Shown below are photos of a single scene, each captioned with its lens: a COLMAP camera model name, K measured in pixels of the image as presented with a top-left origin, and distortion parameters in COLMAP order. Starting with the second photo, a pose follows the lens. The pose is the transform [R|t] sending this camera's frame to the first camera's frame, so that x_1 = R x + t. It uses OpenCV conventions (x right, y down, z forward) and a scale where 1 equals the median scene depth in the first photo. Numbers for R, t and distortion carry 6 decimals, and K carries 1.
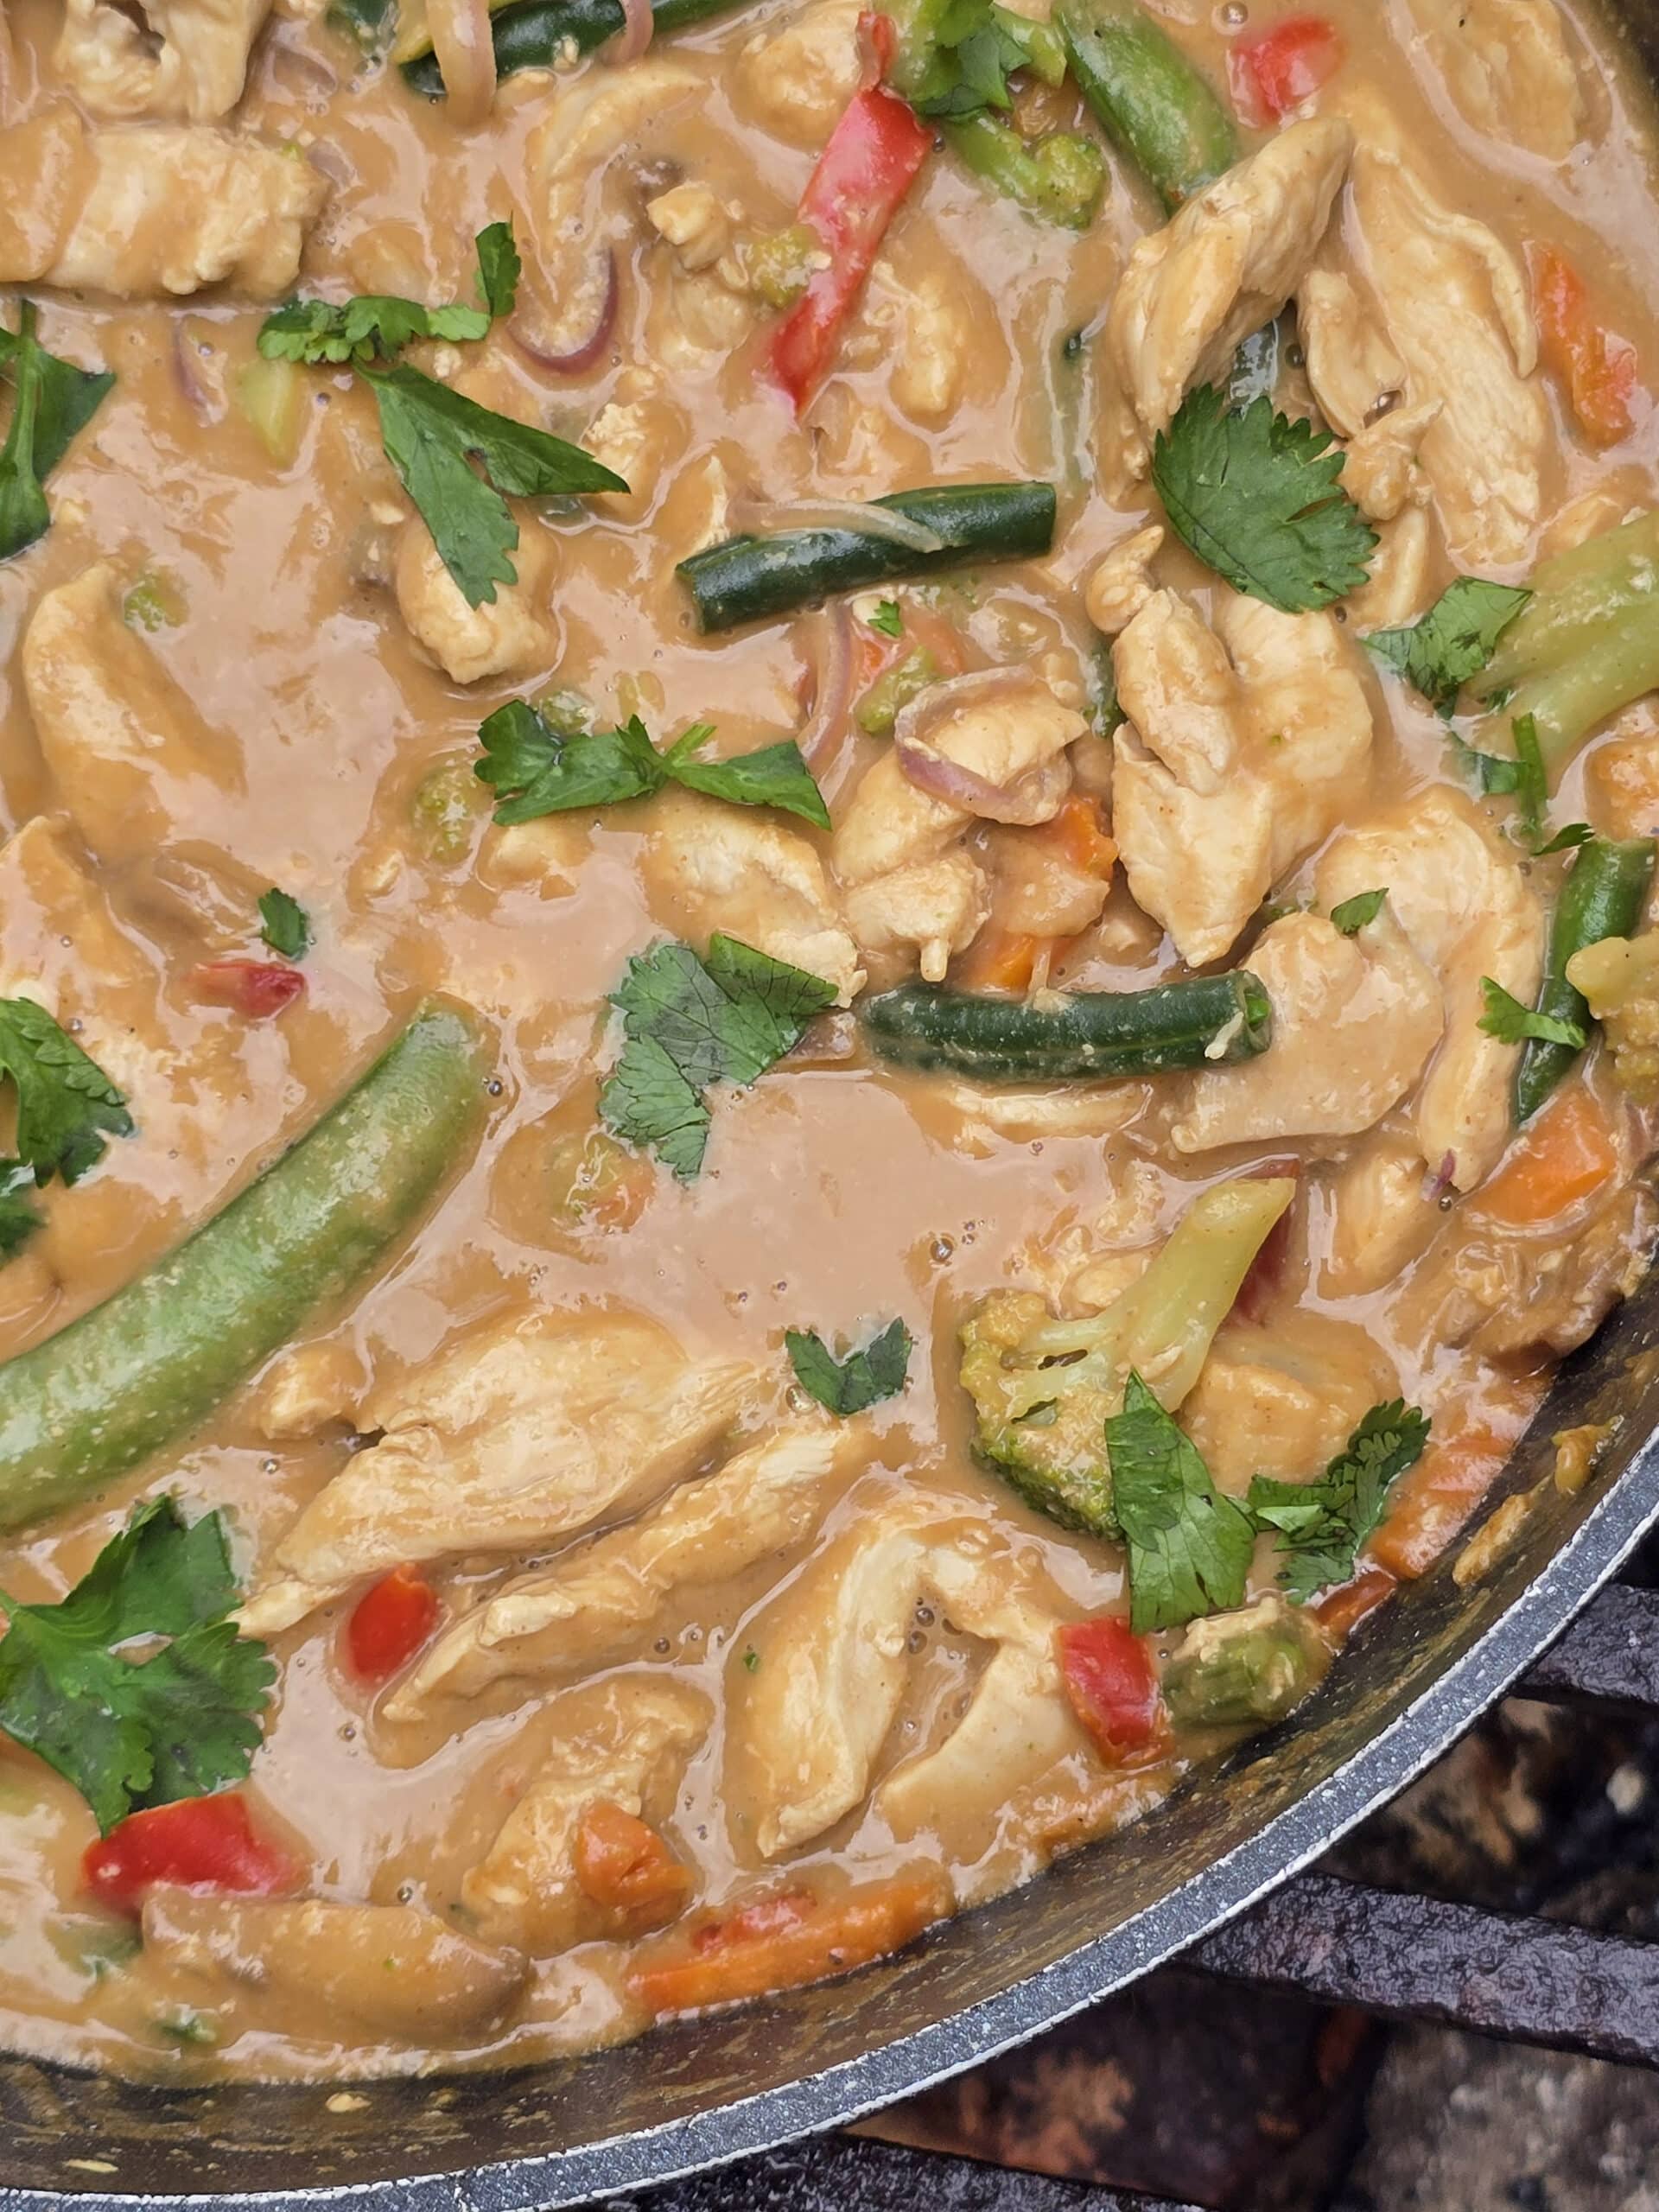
lens RADIAL K [[4017.3, 0, 923.3], [0, 4017.3, 1105.6], [0, 0, 1]] dist [0.279793, -1.368174]
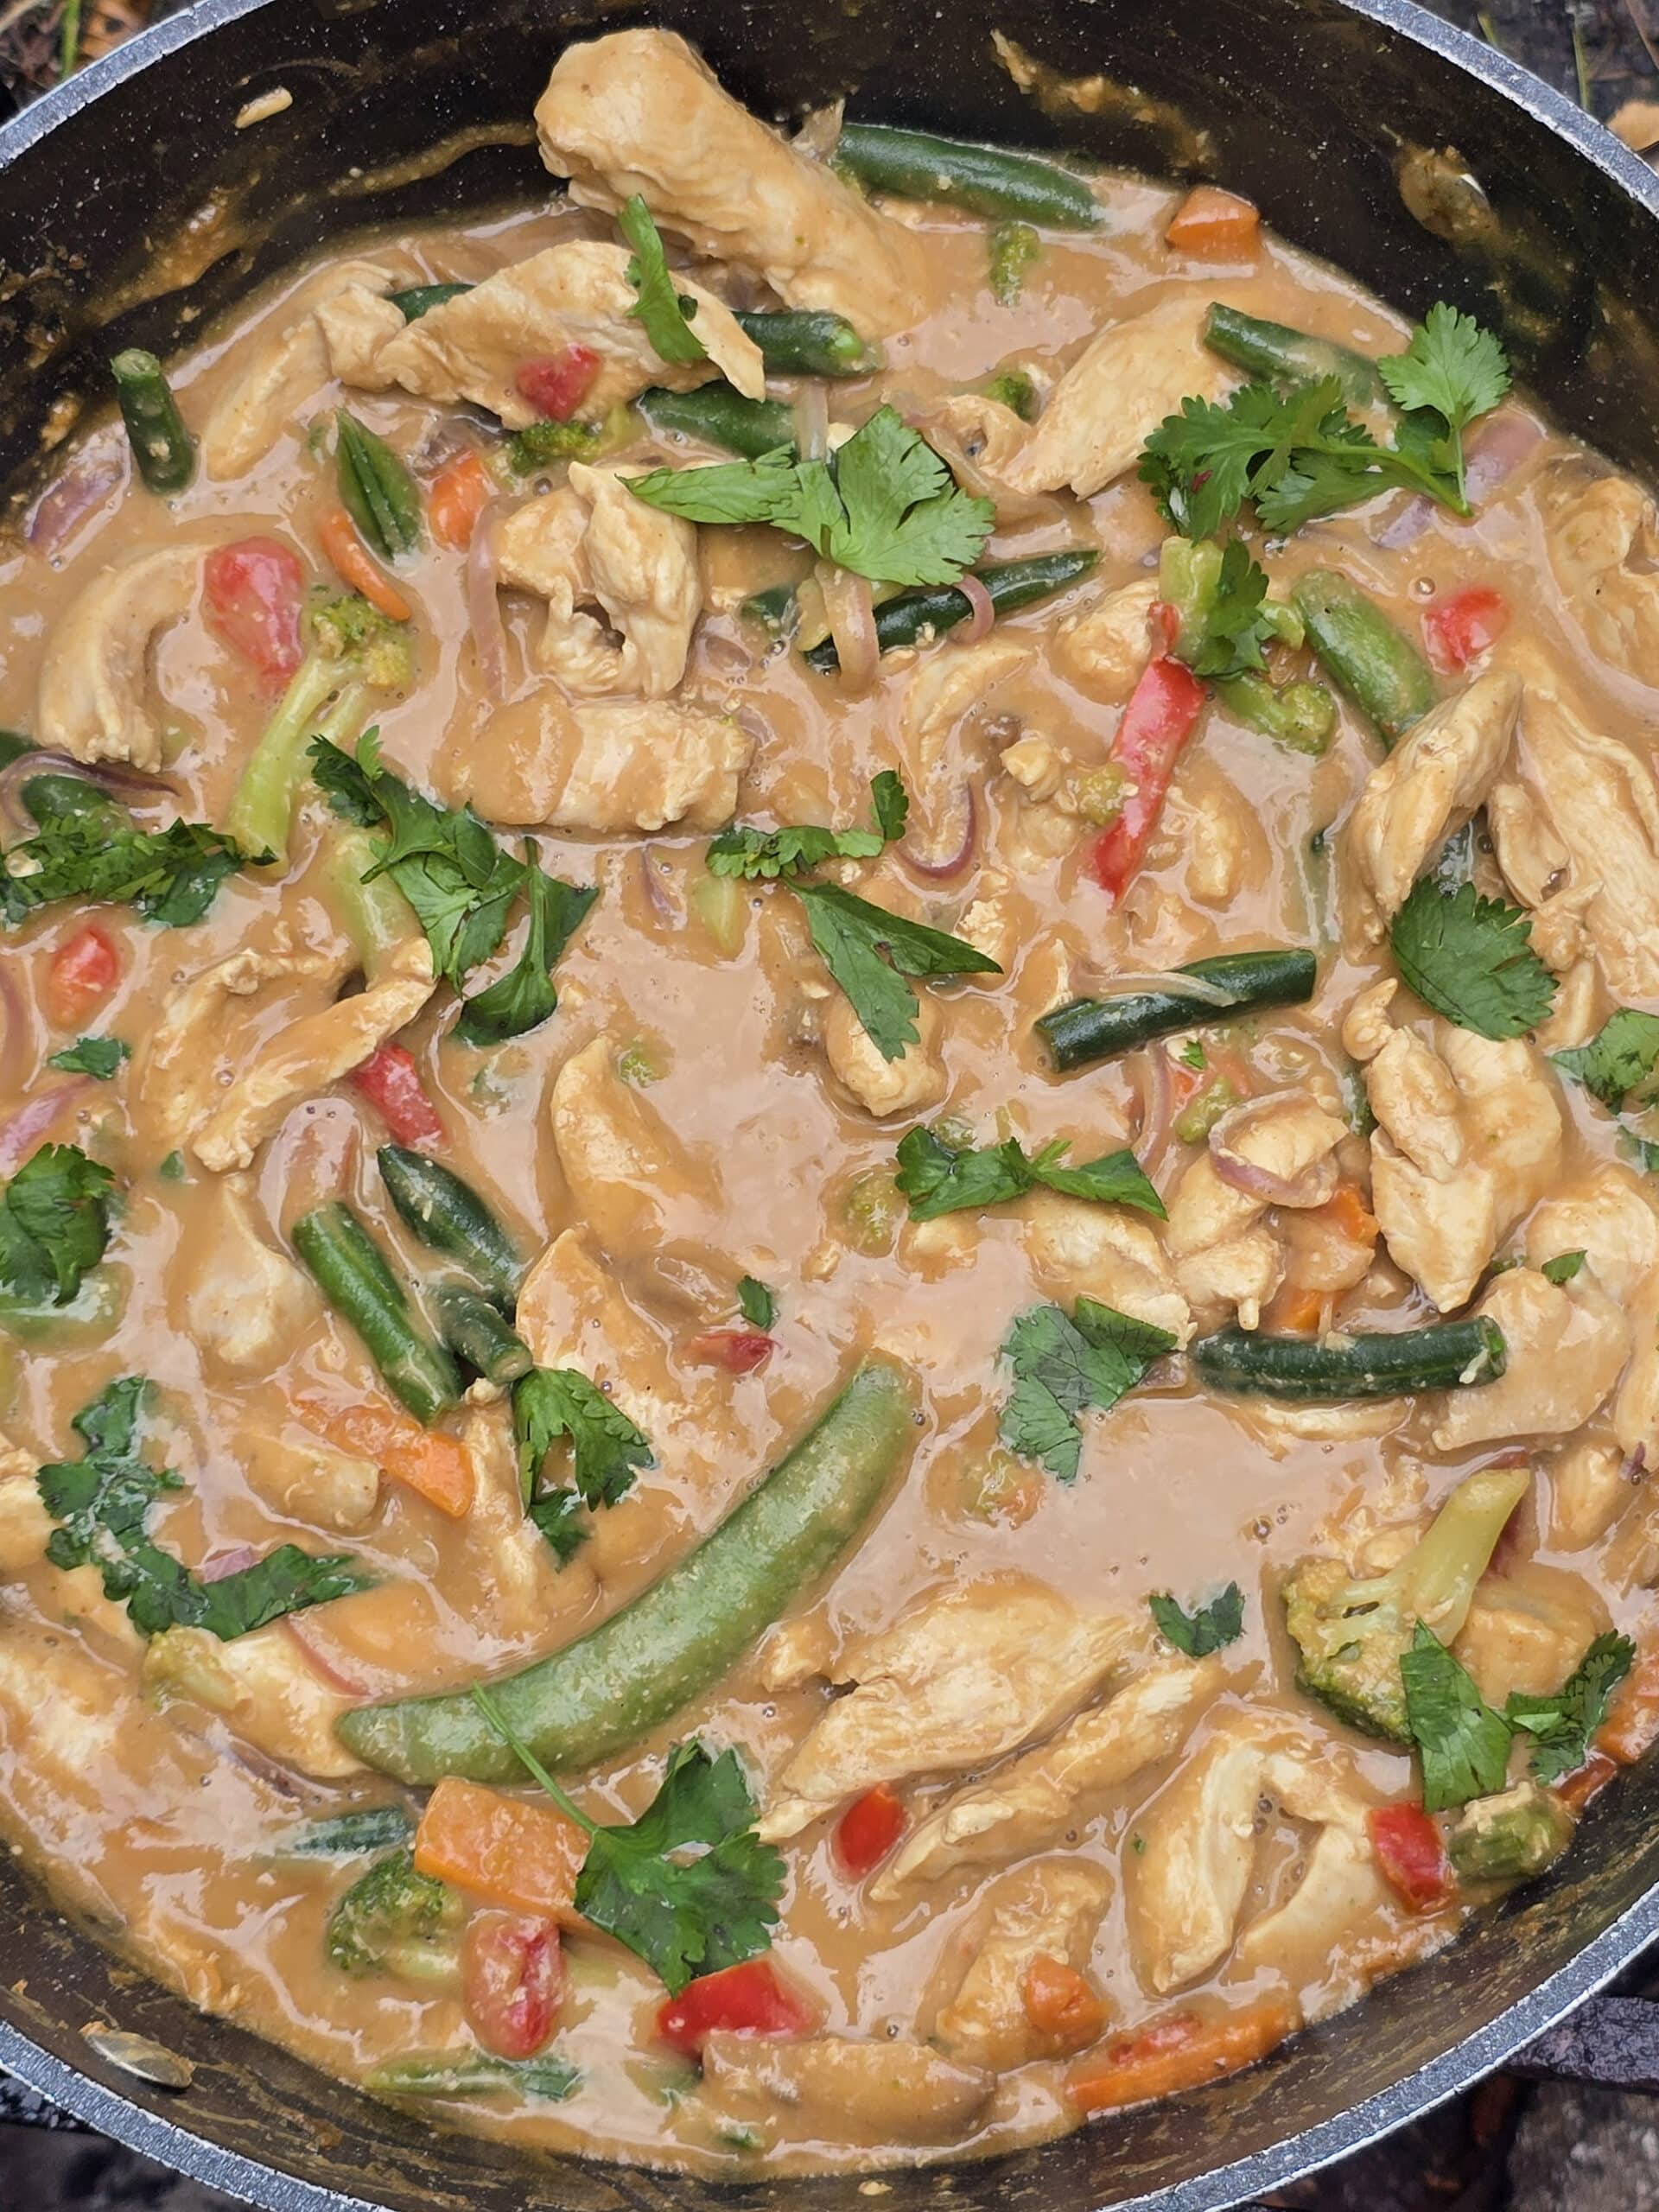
lens RADIAL K [[3894.8, 0, 975.6], [0, 3894.8, 1151.4], [0, 0, 1]] dist [0.283350, -1.224000]
pose [[0.998775, -0.040408, 0.028571, -0.122201], [0.040860, 0.999046, -0.015400, -0.073245], [-0.027921, 0.016549, 0.999473, -0.299165]]
